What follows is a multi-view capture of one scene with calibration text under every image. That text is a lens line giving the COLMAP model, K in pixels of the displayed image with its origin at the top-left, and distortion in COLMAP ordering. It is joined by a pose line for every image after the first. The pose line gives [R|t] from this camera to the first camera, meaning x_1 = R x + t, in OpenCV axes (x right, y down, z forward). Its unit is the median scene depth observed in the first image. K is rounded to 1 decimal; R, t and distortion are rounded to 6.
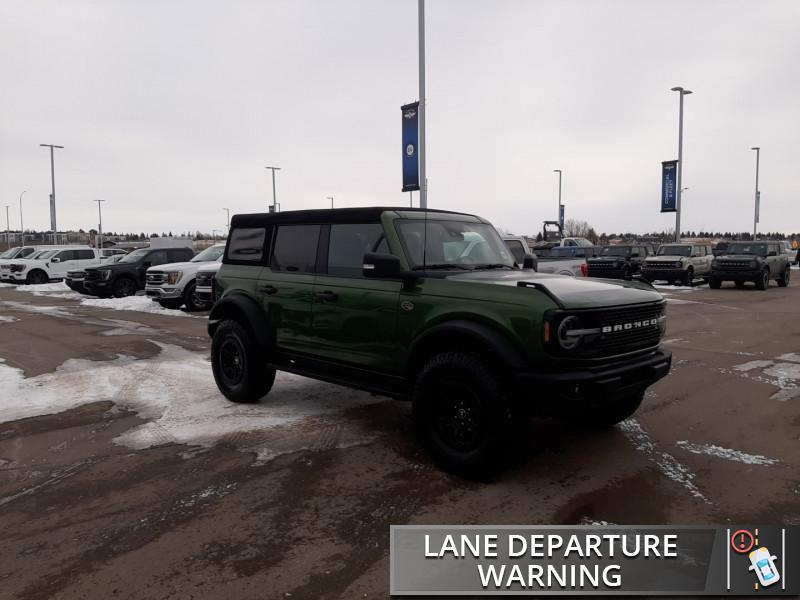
lens RADIAL K [[629.2, 0, 407.5], [0, 629.2, 305.8], [0, 0, 1]] dist [0.032560, -0.076145]
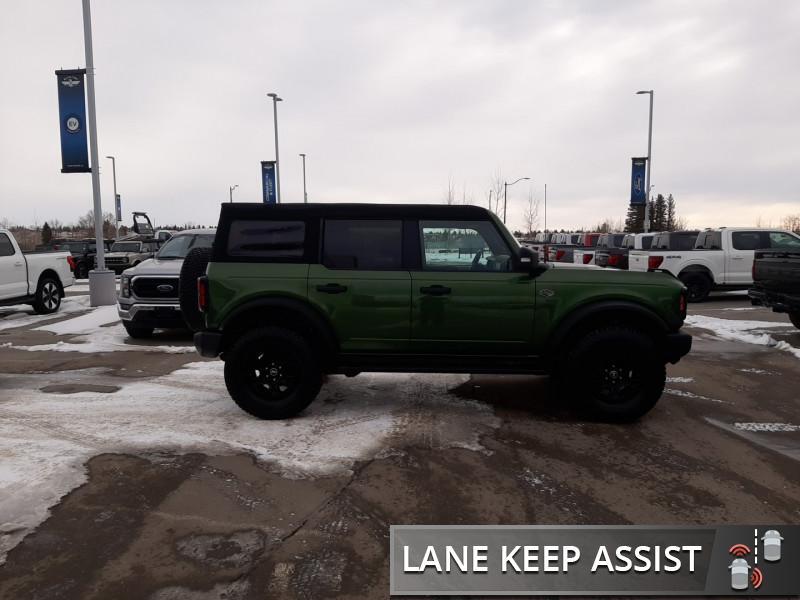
lens RADIAL K [[629.2, 0, 407.8], [0, 629.2, 302.6], [0, 0, 1]] dist [0.032560, -0.076145]
pose [[0.728060, -0.062077, 0.682697, -0.736358], [0.057893, 0.997902, 0.028999, -0.023476], [-0.683065, 0.018410, 0.730126, 0.240175]]
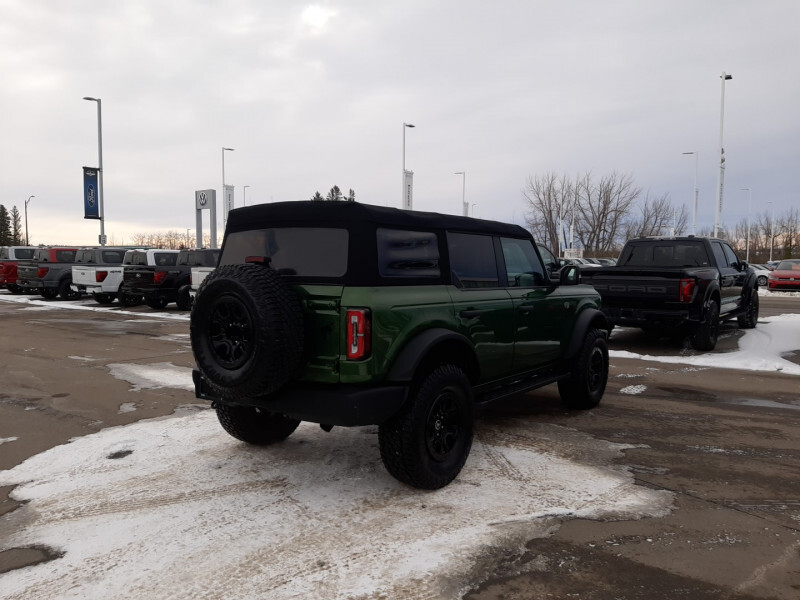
lens RADIAL K [[629.2, 0, 392.6], [0, 629.2, 302.0], [0, 0, 1]] dist [0.032560, -0.076145]
pose [[-0.137602, -0.068019, 0.988149, -0.951485], [0.087842, 0.992870, 0.080576, -0.110202], [-0.986585, 0.097888, -0.130646, 1.147000]]
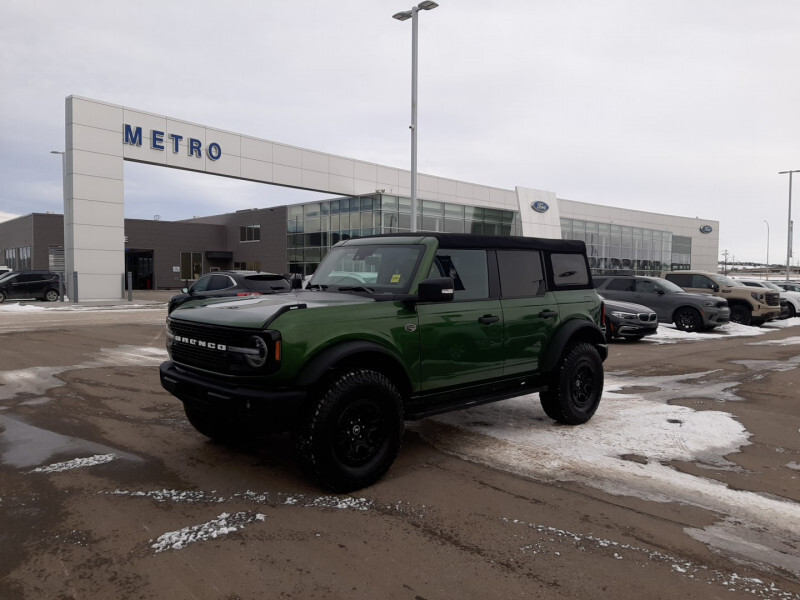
lens RADIAL K [[629.2, 0, 393.7], [0, 629.2, 303.2], [0, 0, 1]] dist [0.032560, -0.076145]
pose [[-0.041032, 0.044825, -0.998152, 0.971394], [-0.095505, 0.994243, 0.048576, -0.082313], [0.994583, 0.097322, -0.036515, 0.944465]]
